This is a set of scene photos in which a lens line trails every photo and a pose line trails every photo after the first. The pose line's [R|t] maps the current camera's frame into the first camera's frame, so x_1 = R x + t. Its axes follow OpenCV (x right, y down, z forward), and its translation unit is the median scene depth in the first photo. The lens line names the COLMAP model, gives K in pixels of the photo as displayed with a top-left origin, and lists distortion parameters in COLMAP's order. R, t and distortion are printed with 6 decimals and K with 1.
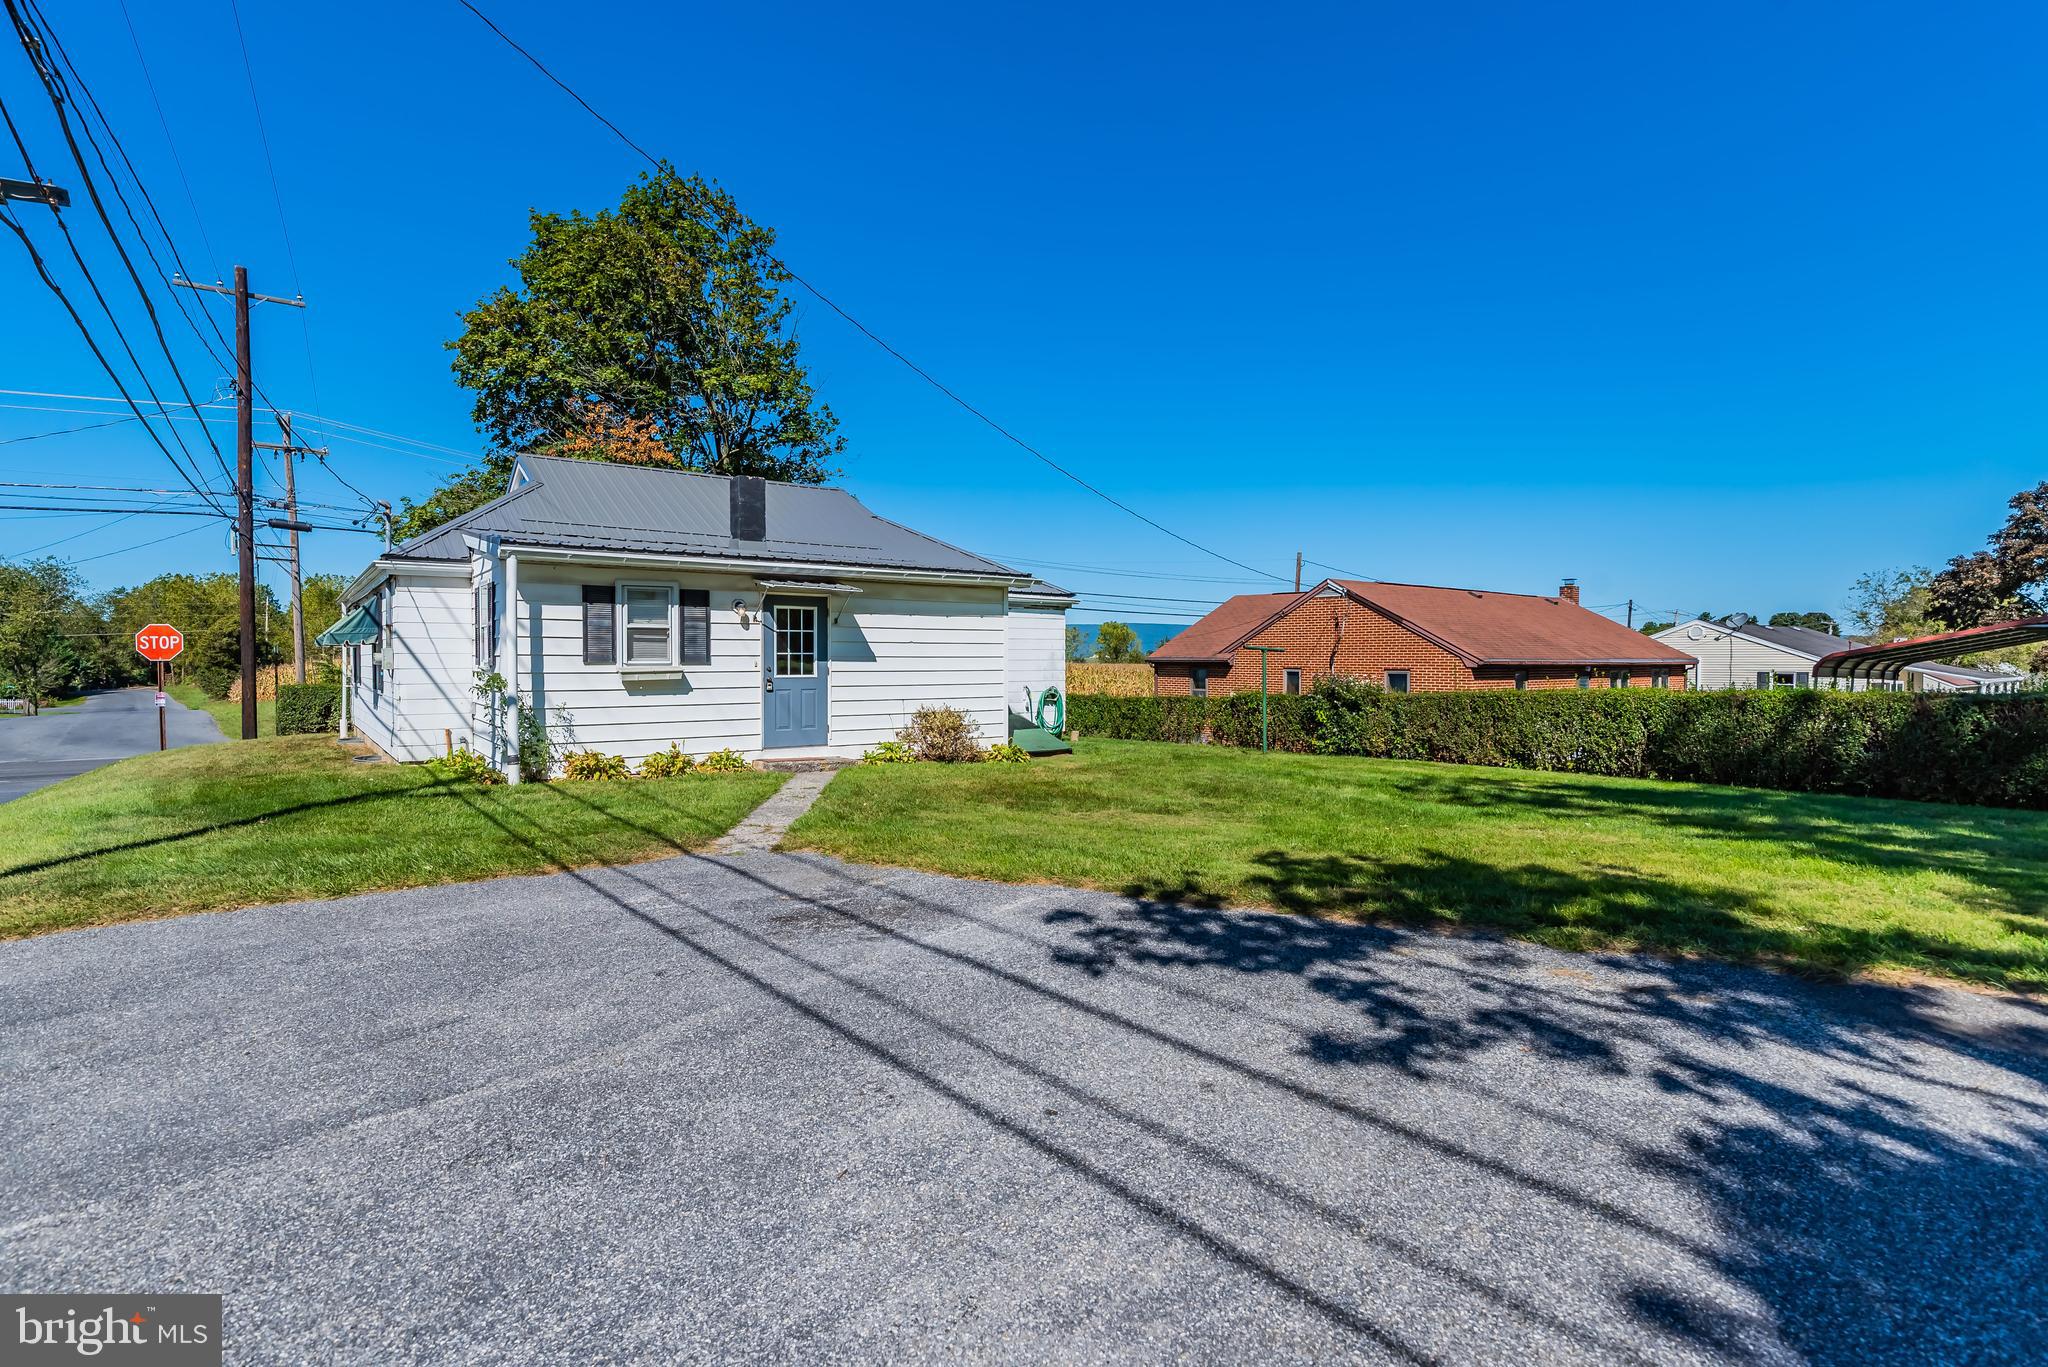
lens RADIAL K [[1012.5, 0, 1038.9], [0, 1012.5, 682.5], [0, 0, 1]] dist [-0.000177, -0.000522]
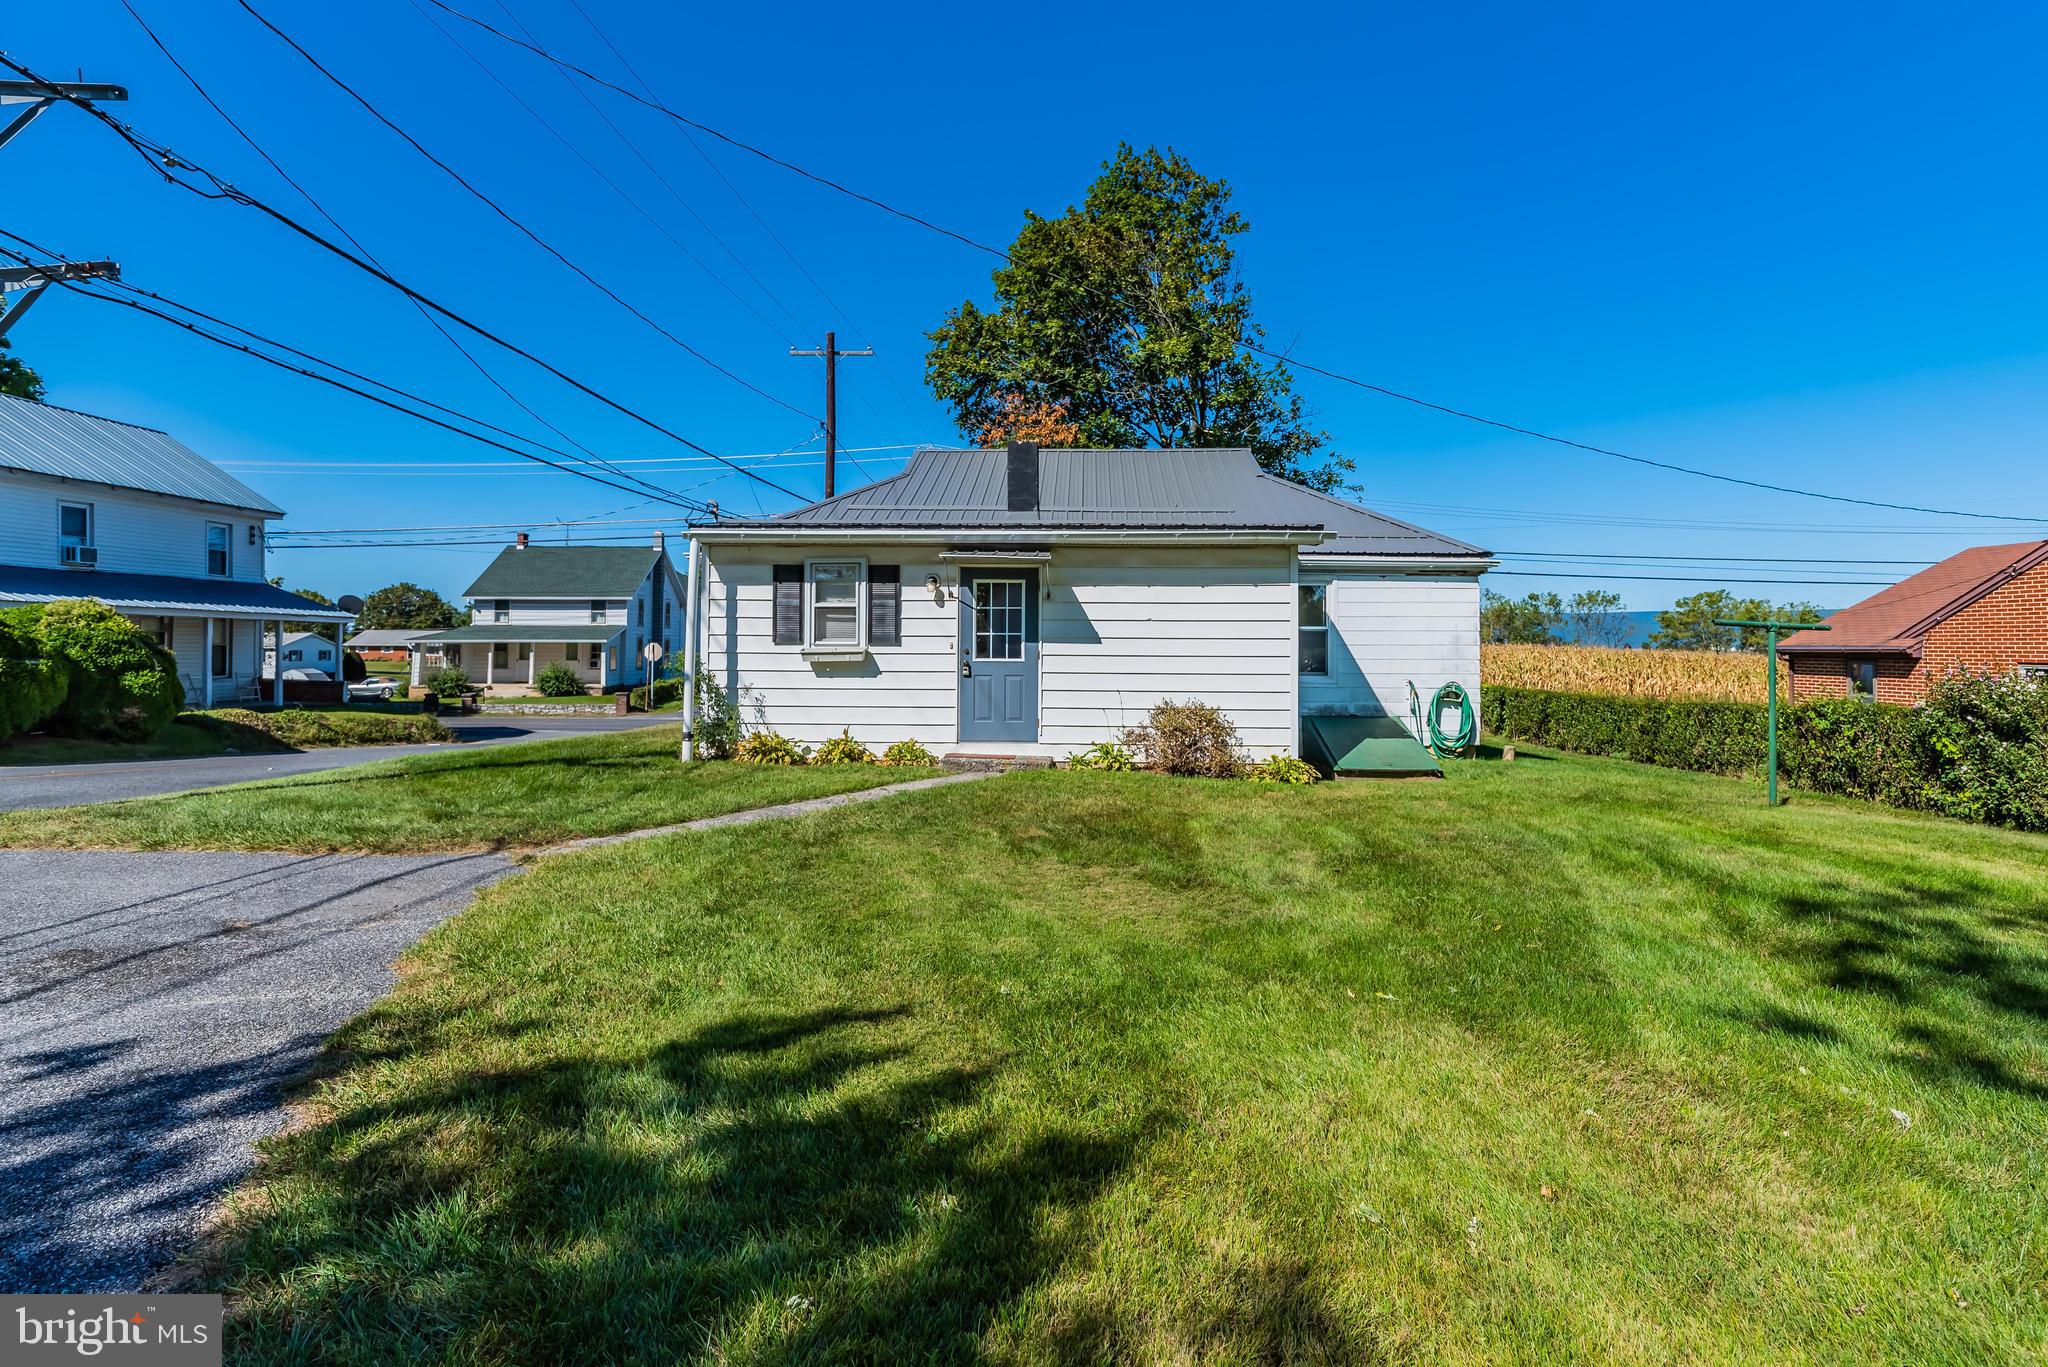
lens RADIAL K [[1012.5, 0, 1000.5], [0, 1012.5, 637.5], [0, 0, 1]] dist [-0.000177, -0.000522]
pose [[0.774879, -0.003527, -0.632100, 0.317101], [-0.019776, 0.999360, -0.029819, 0.000397], [0.631800, 0.035607, 0.774313, 0.337741]]
